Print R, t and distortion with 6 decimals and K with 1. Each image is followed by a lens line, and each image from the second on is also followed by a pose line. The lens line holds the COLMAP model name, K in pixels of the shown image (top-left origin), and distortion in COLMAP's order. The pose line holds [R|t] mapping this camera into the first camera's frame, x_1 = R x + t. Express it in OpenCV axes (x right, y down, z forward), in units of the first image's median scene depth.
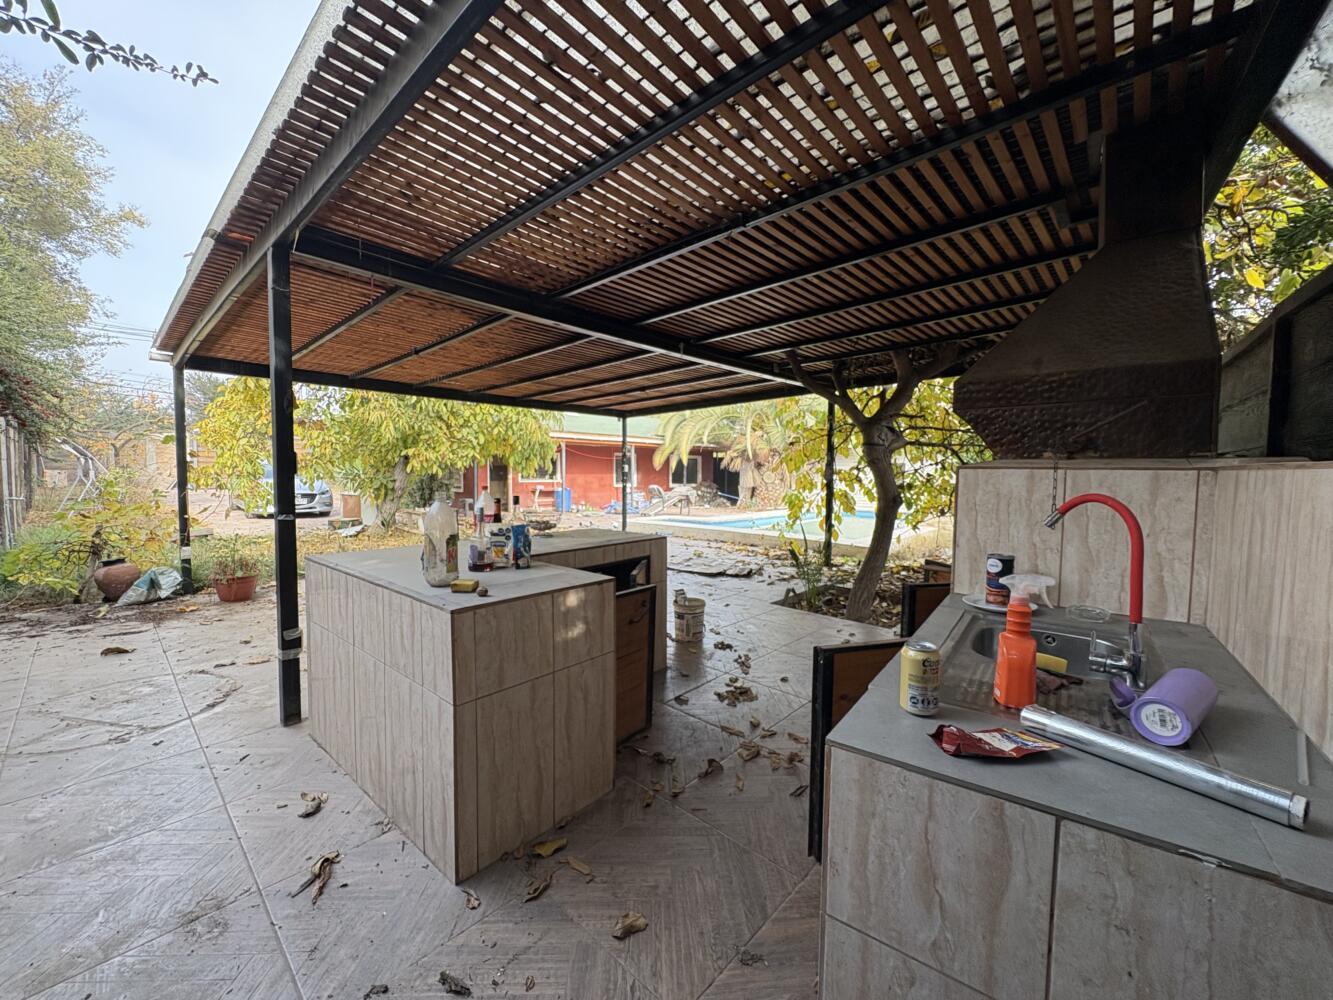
lens RADIAL K [[526.1, 0, 668.0], [0, 526.1, 500.6], [0, 0, 1]] dist [0.000014, -0.000376]
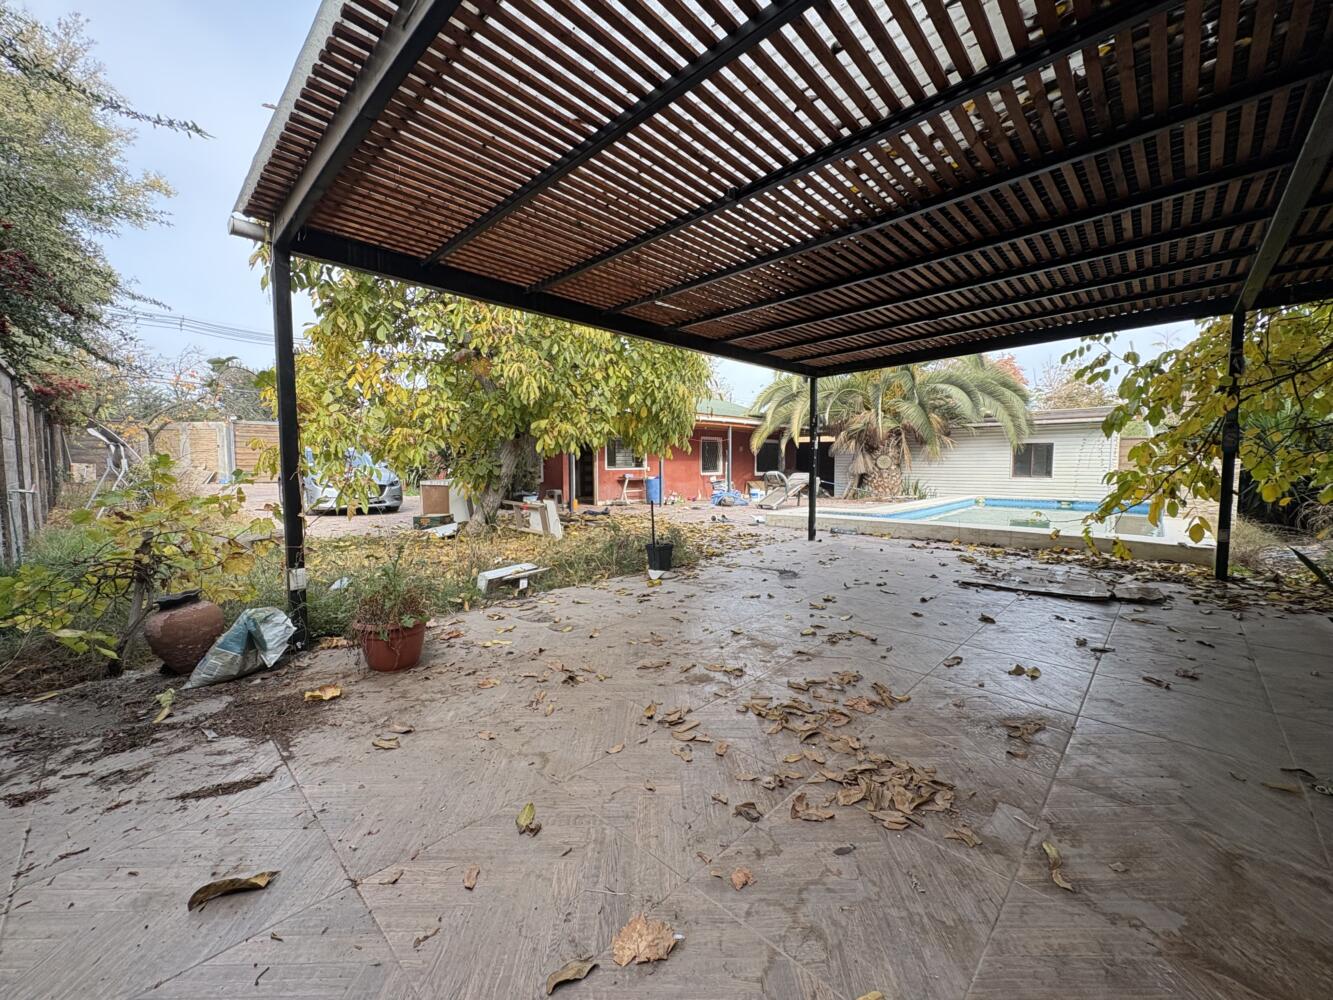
lens RADIAL K [[526.1, 0, 667.3], [0, 526.1, 501.2], [0, 0, 1]] dist [0.000014, -0.000376]
pose [[0.999595, -0.009943, -0.026647, -0.285944], [0.010348, 0.999832, 0.015109, 0.006332], [0.026492, -0.015378, 0.999531, 0.252985]]
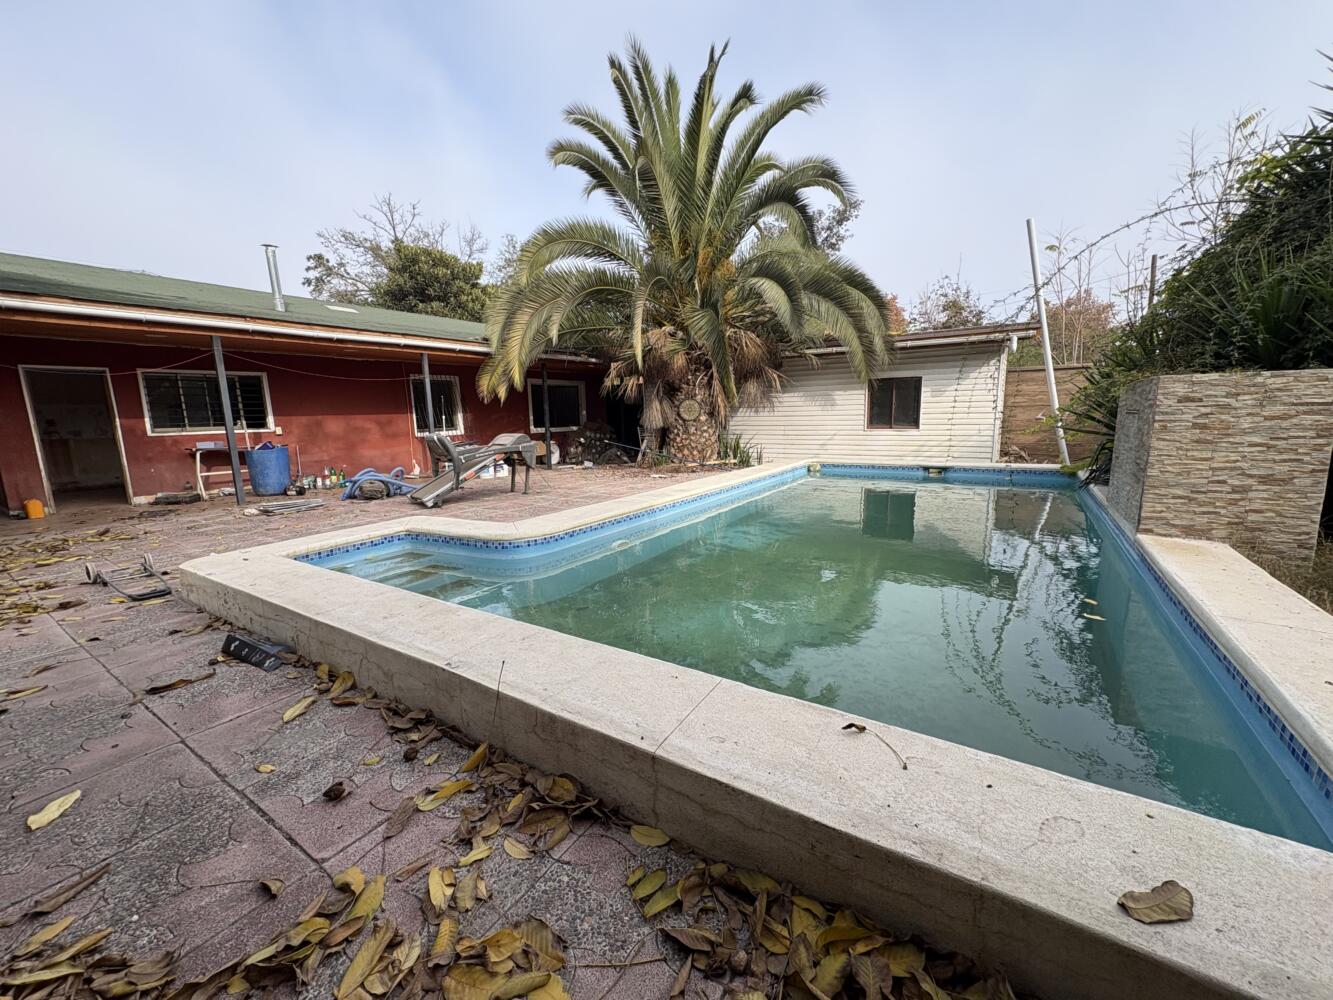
lens RADIAL K [[526.1, 0, 664.0], [0, 526.1, 501.4], [0, 0, 1]] dist [0.000014, -0.000376]
pose [[0.989476, -0.053744, 0.134343, 0.166970], [0.038487, 0.992770, 0.113691, -0.024282], [-0.139482, -0.107324, 0.984391, 0.872176]]
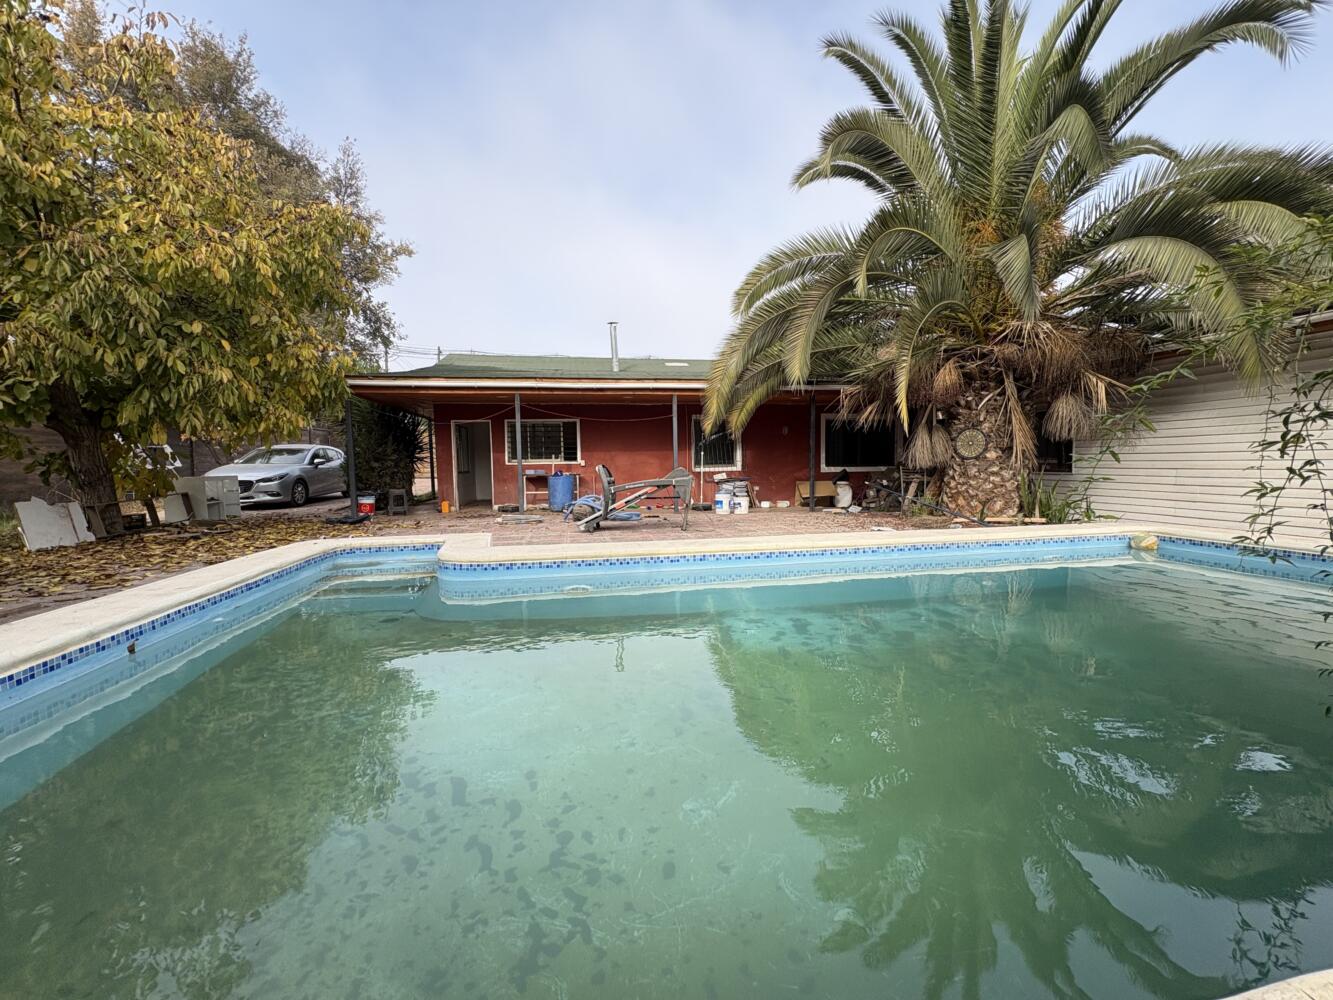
lens RADIAL K [[526.1, 0, 663.0], [0, 526.1, 503.6], [0, 0, 1]] dist [0.000014, -0.000376]
pose [[0.791113, 0.028046, -0.611027, 0.514450], [-0.013009, 0.999494, 0.029033, -0.013659], [0.611532, -0.015020, 0.791077, 1.063186]]
